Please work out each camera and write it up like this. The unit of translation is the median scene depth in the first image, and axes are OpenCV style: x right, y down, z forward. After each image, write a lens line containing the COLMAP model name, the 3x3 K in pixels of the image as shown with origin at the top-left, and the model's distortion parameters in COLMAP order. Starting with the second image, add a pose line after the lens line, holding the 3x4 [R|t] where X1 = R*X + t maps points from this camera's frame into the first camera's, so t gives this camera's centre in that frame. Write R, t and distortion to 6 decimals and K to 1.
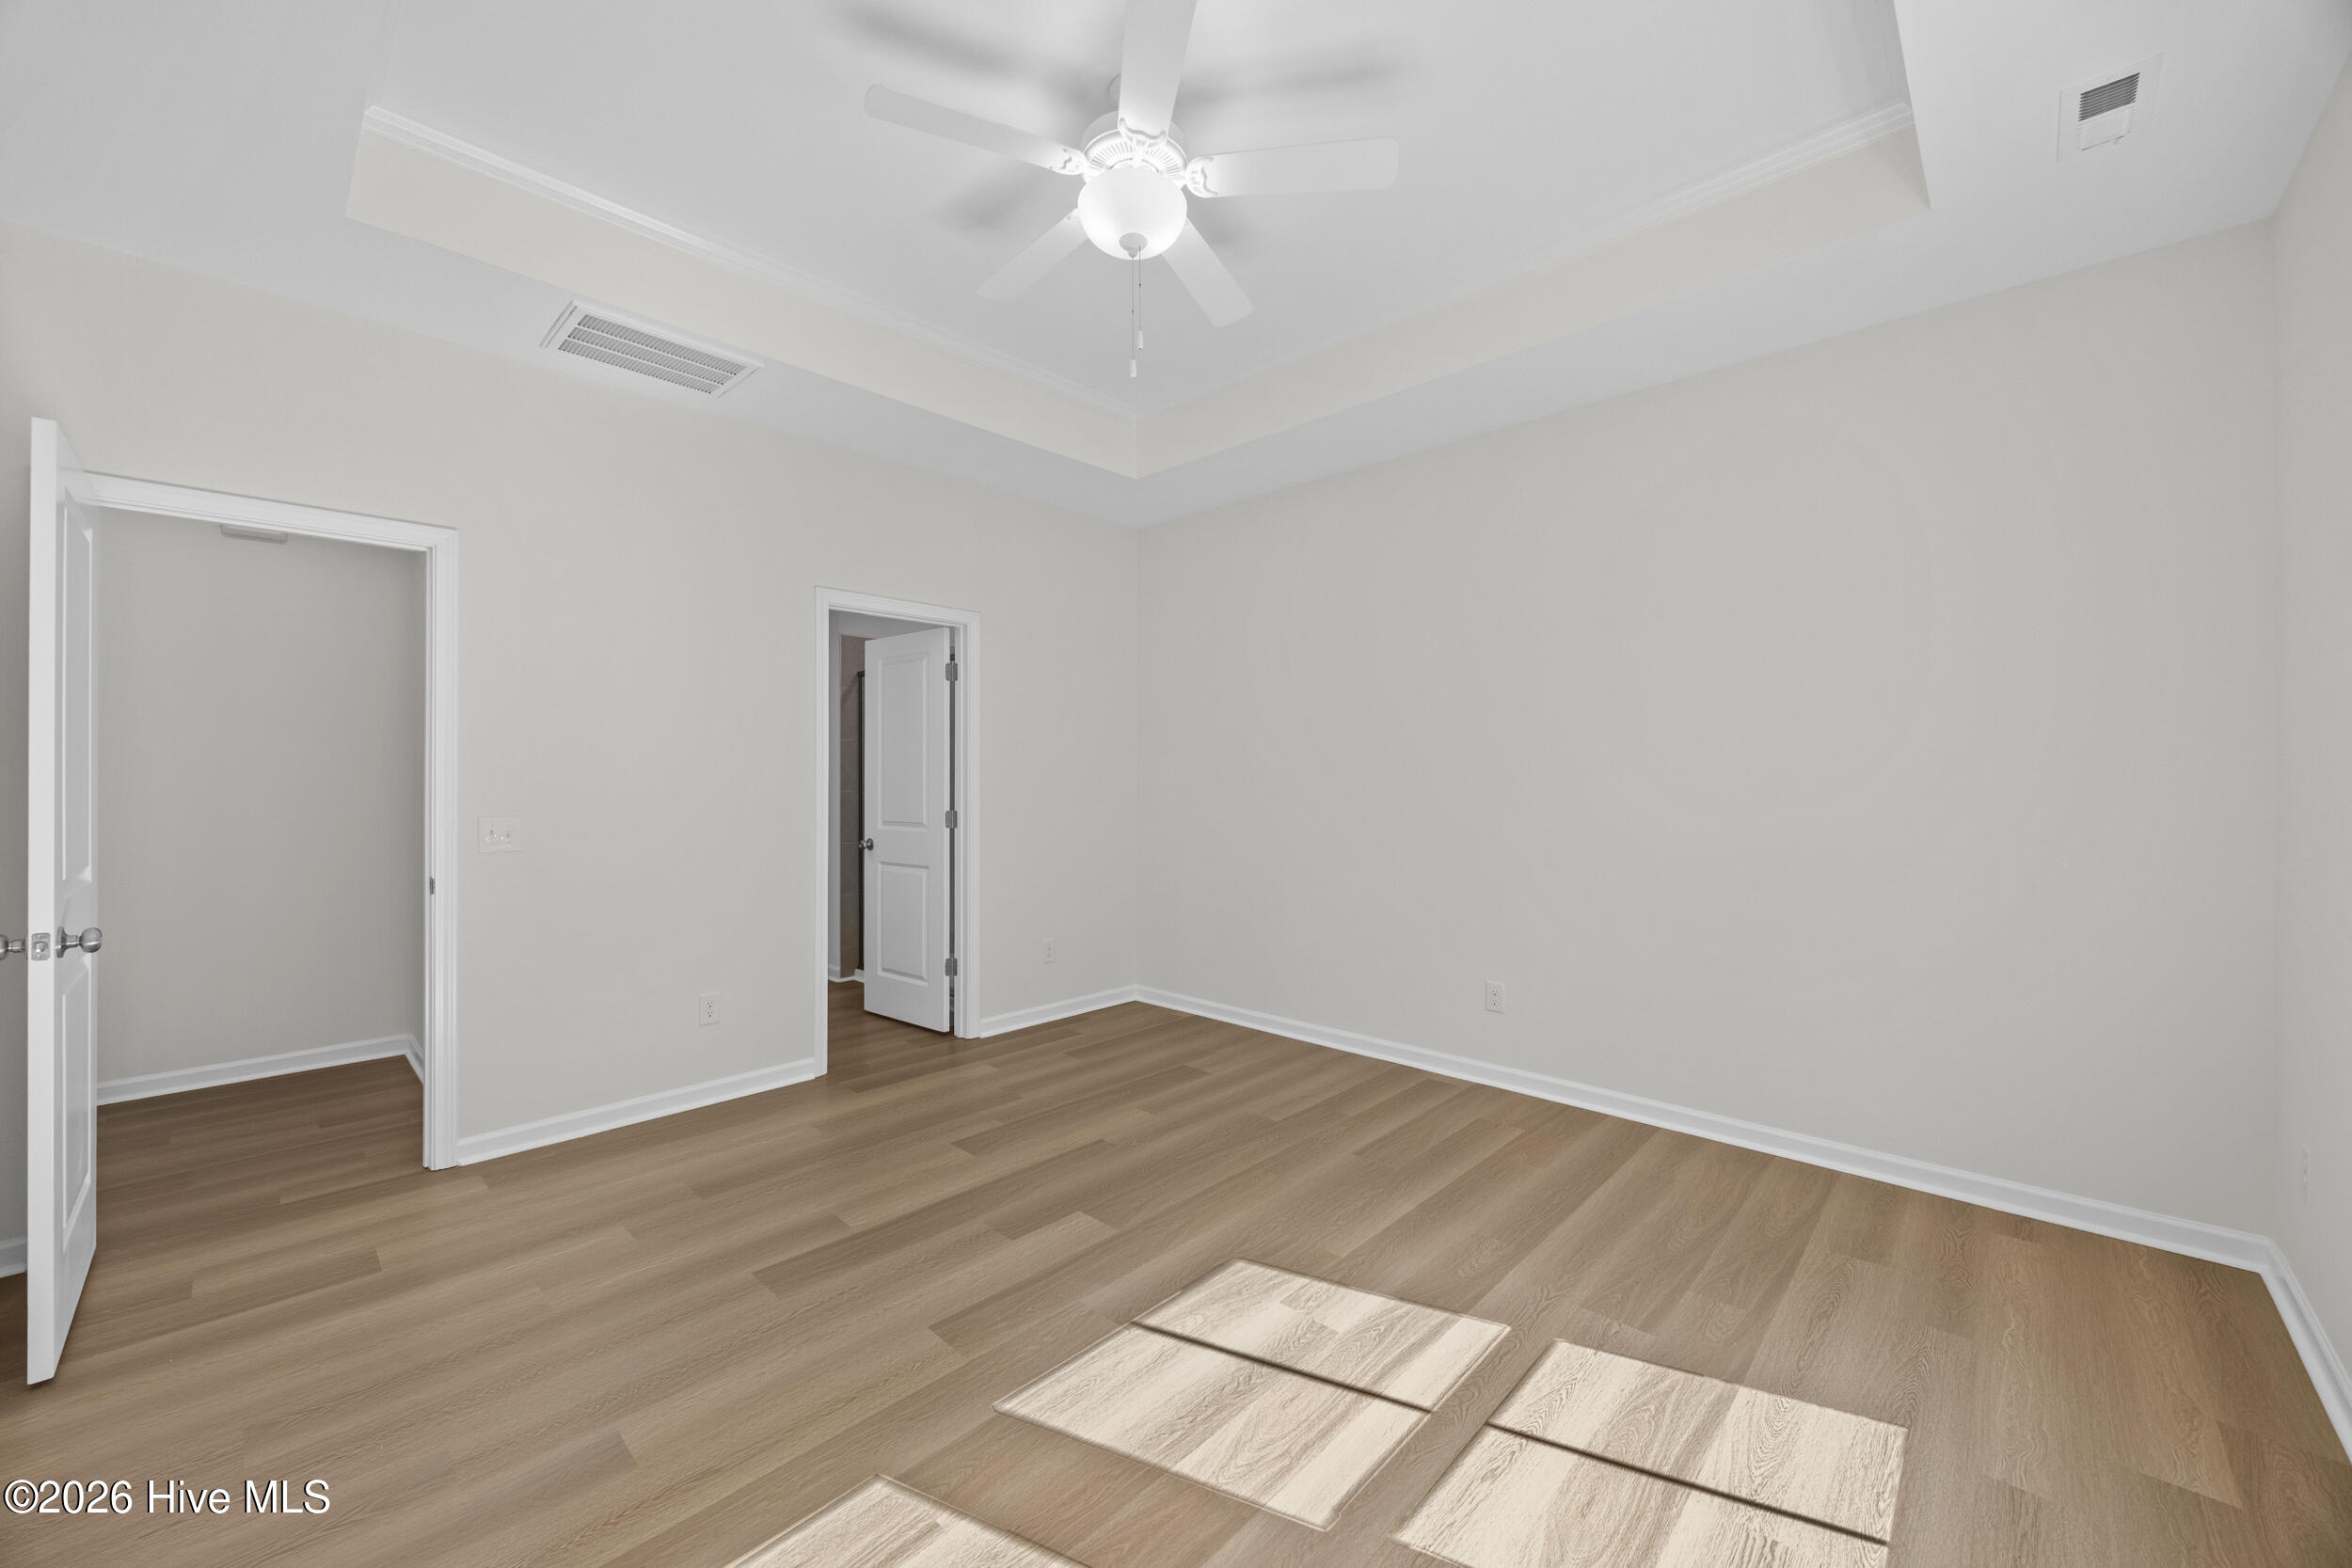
lens RADIAL K [[903.9, 0, 1145.5], [0, 903.9, 762.2], [0, 0, 1]] dist [0.000170, 0.000002]
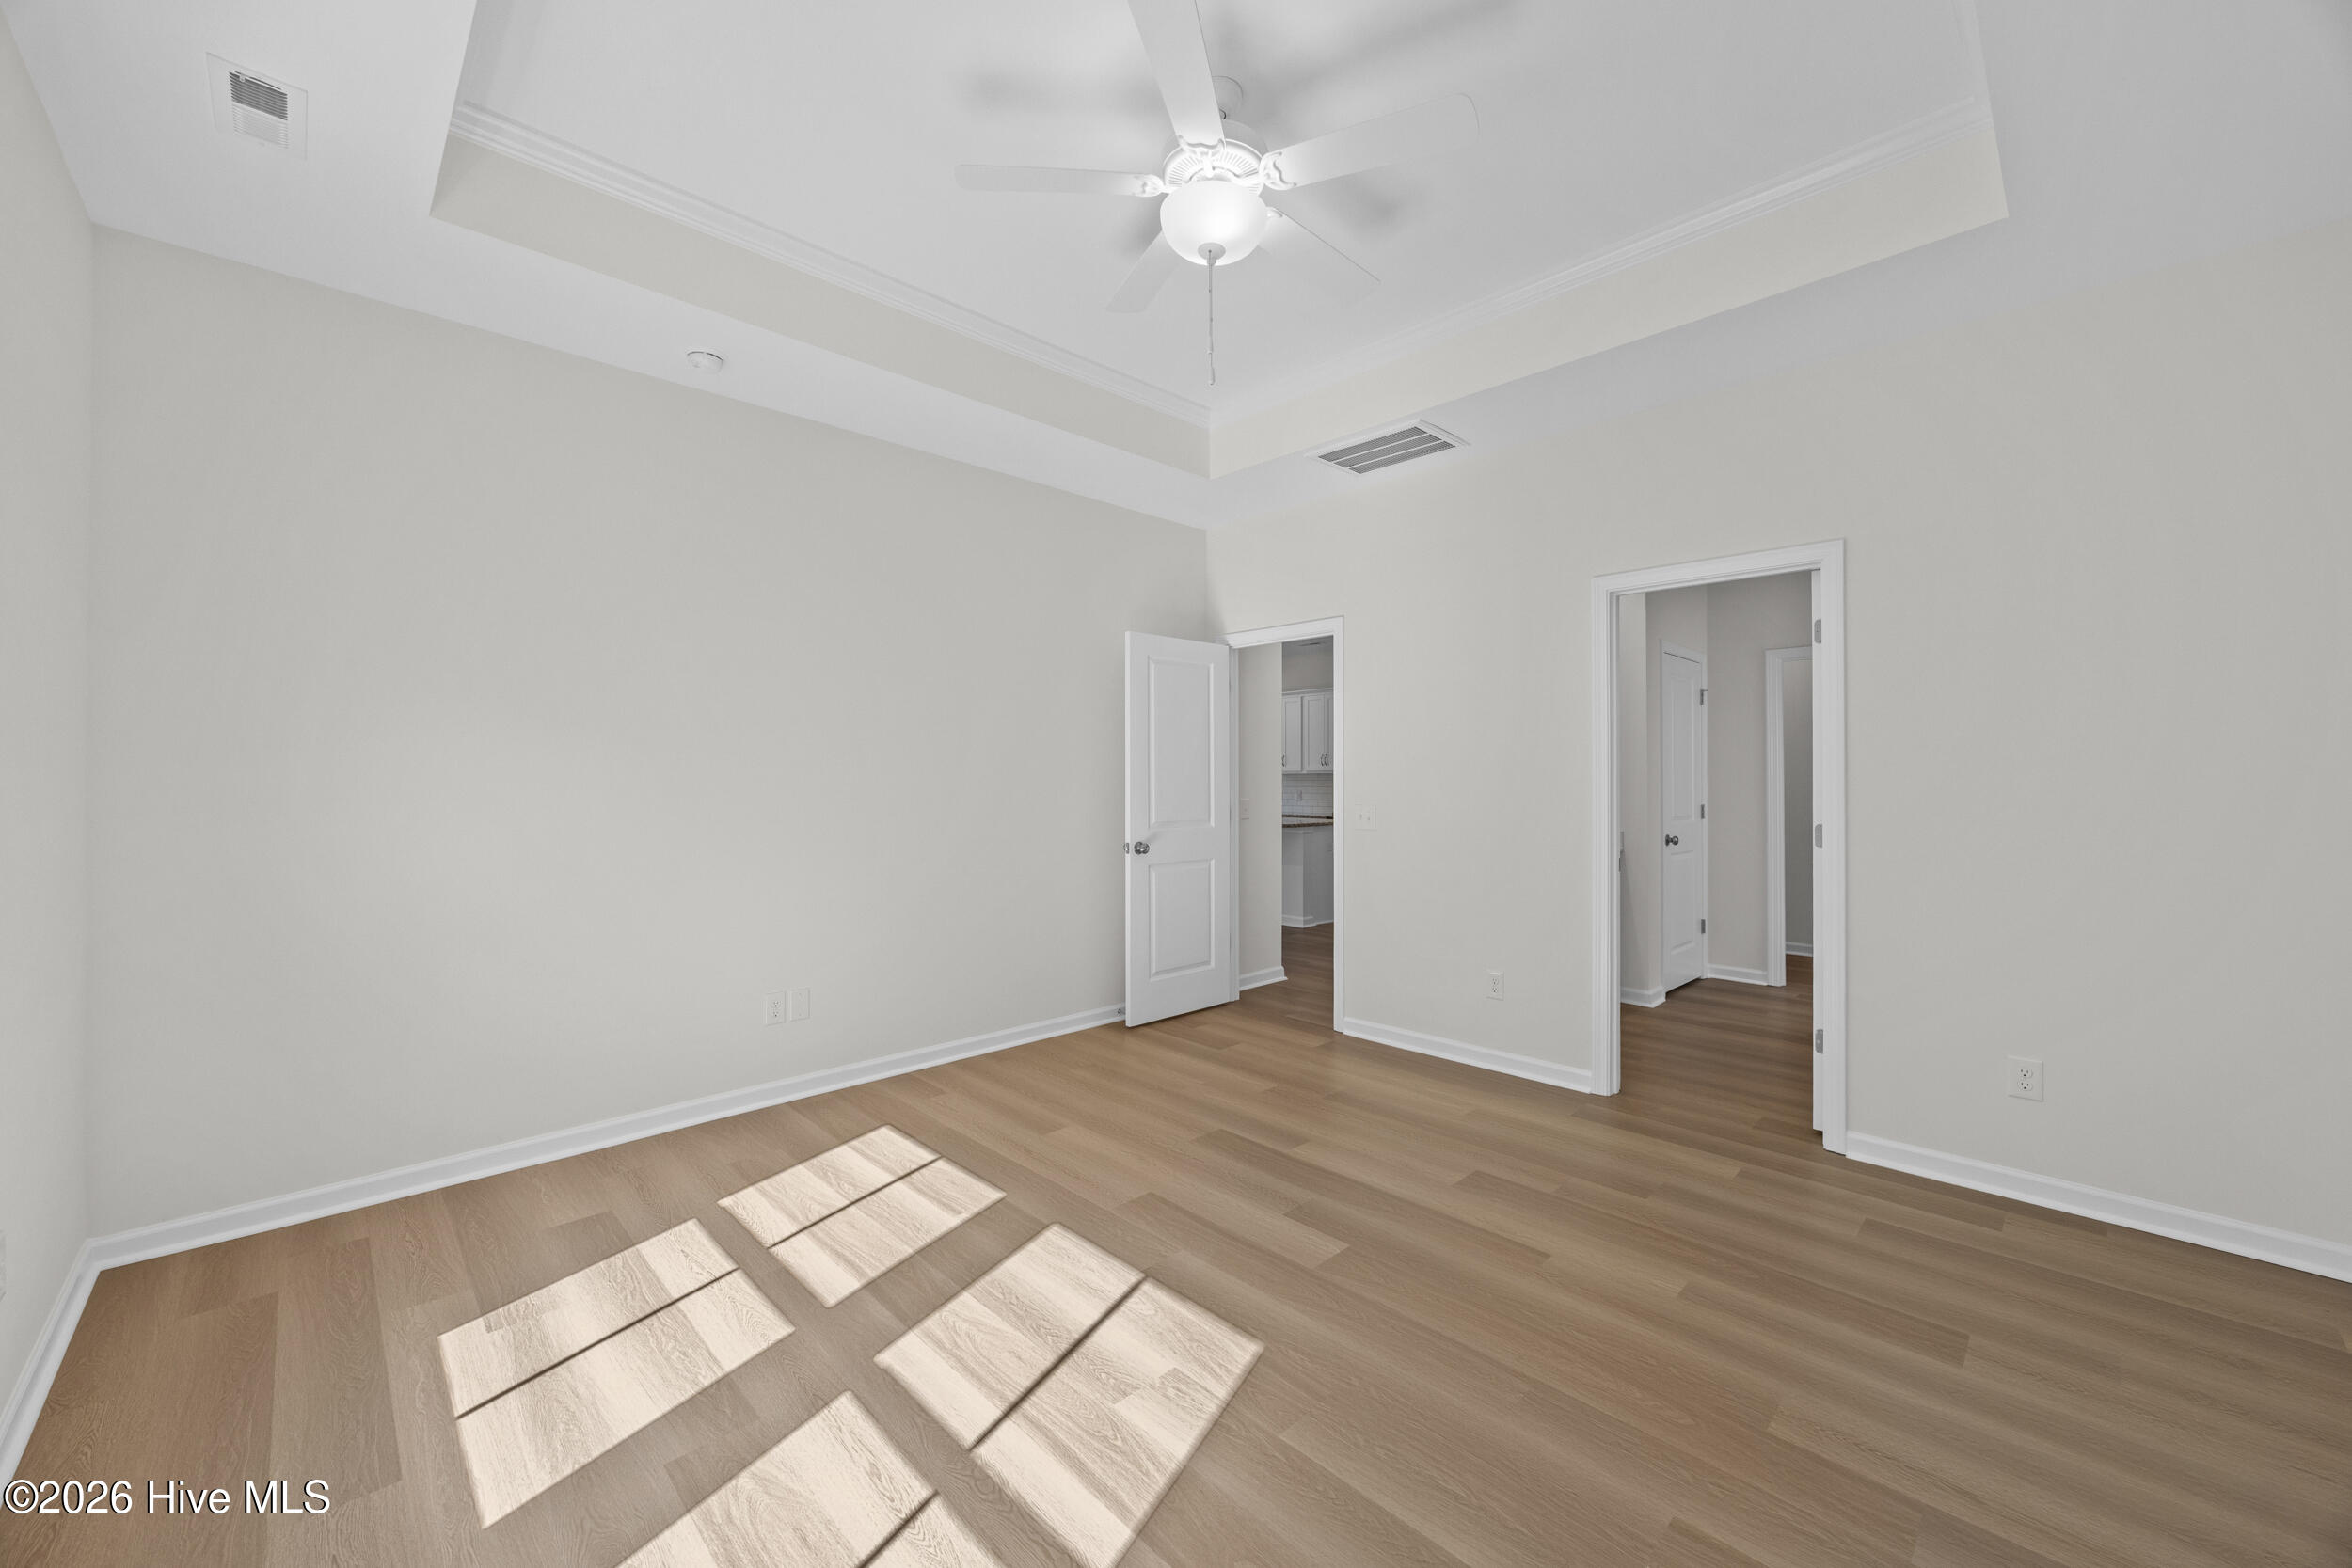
lens RADIAL K [[883.8, 0, 1176.0], [0, 883.8, 784.0], [0, 0, 1]] dist [-0.000155, 0.000123]
pose [[-0.017304, 0.004941, -0.999838, 0.926277], [0.017923, 0.999829, 0.004631, 0.013579], [0.999690, -0.017840, -0.017390, 0.931201]]
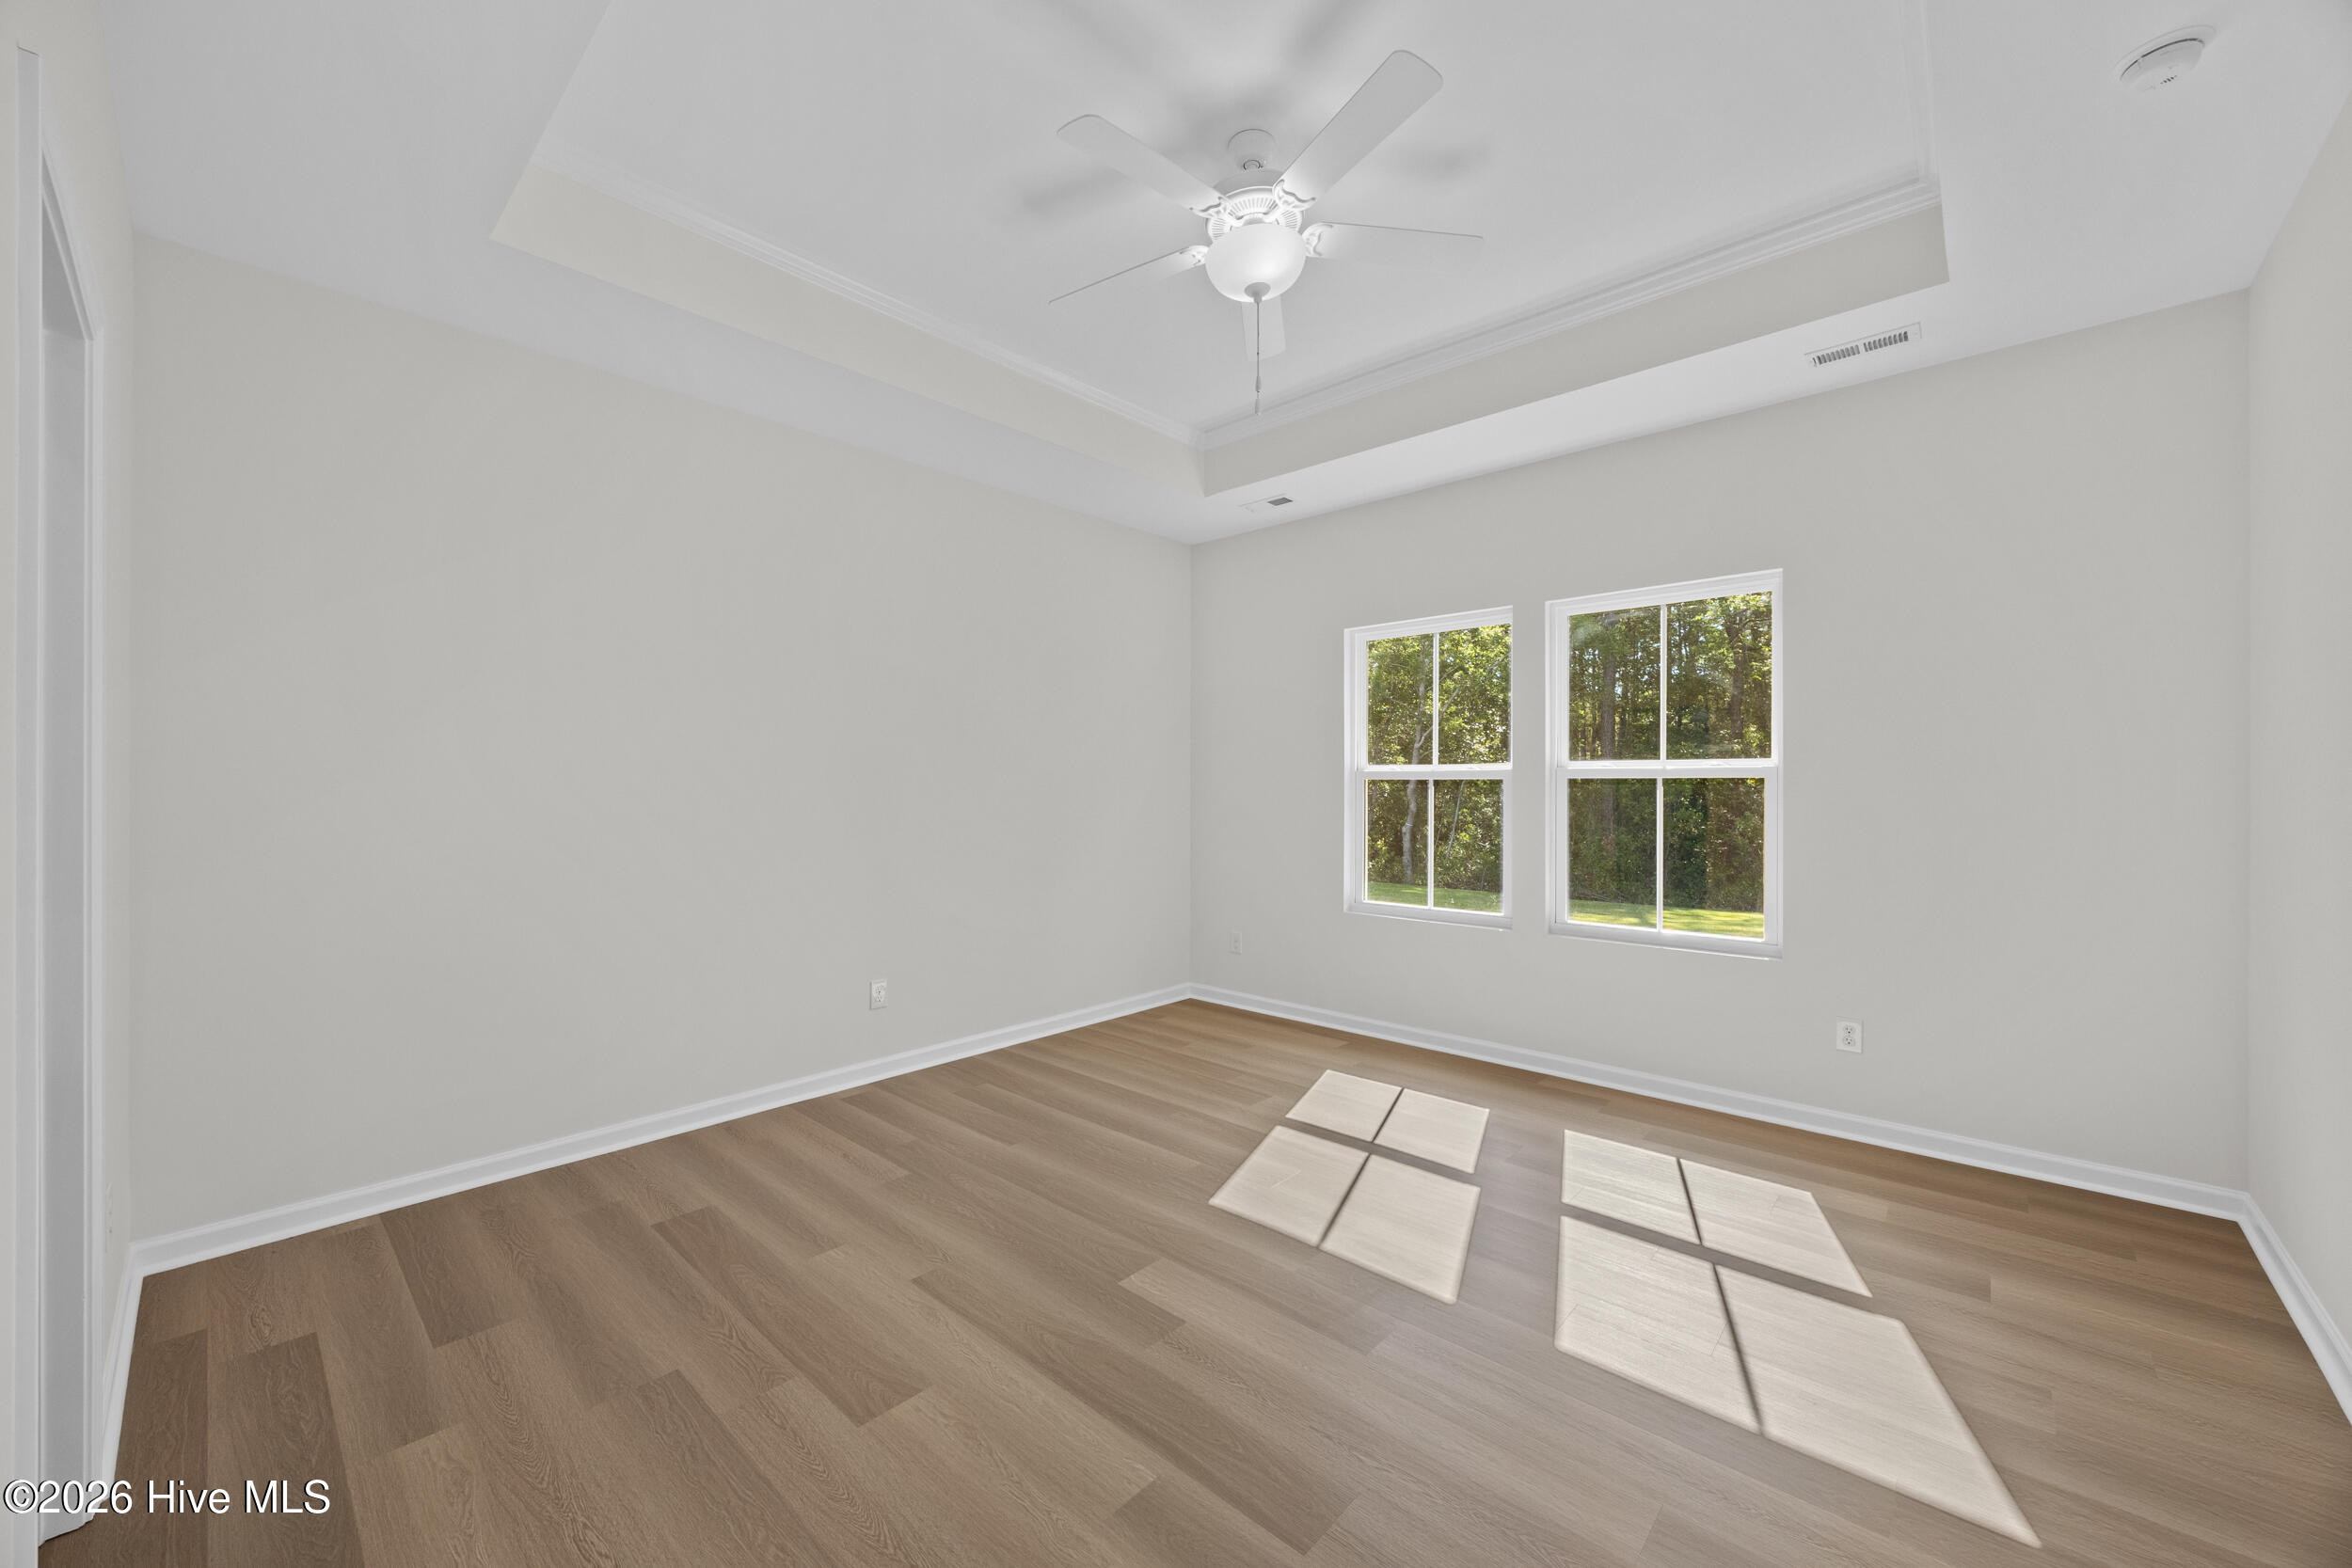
lens RADIAL K [[883.8, 0, 1176.0], [0, 883.8, 784.0], [0, 0, 1]] dist [-0.000155, 0.000123]
pose [[-0.046105, 0.011259, 0.998873, -1.030341], [-0.017455, 0.999775, -0.012075, 0.028182], [-0.998784, -0.017992, -0.045898, 1.092893]]
